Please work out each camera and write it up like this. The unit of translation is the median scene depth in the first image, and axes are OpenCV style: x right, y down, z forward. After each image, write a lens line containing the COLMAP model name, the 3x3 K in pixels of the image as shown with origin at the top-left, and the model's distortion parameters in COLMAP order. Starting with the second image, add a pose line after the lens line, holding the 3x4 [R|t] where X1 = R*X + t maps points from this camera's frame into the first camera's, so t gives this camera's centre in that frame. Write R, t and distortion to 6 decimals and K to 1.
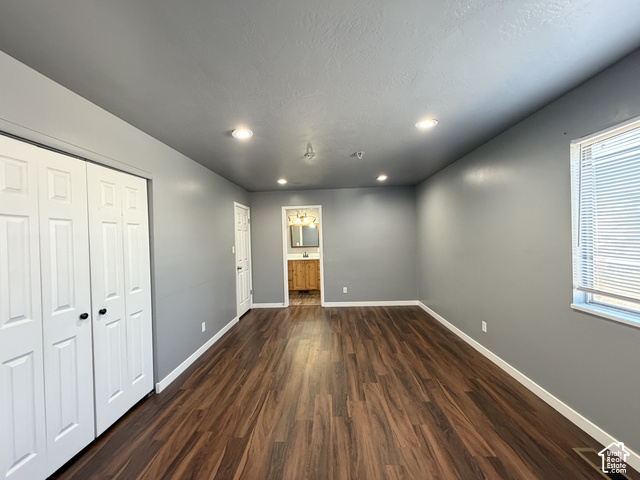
lens RADIAL K [[254.9, 0, 316.0], [0, 254.9, 239.6], [0, 0, 1]] dist [-0.001962, -0.000042]
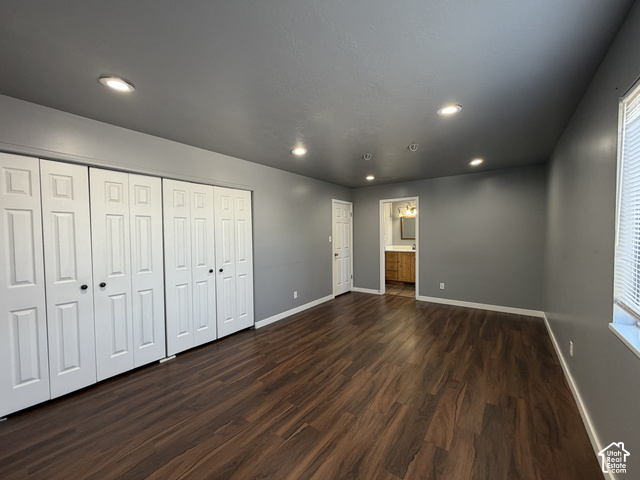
lens RADIAL K [[254.9, 0, 316.0], [0, 254.9, 239.6], [0, 0, 1]] dist [-0.001962, -0.000042]
pose [[0.824902, 0.031855, -0.564378, 0.421353], [-0.012705, 0.999204, 0.037827, -0.003336], [0.565133, -0.024033, 0.824649, -0.049672]]
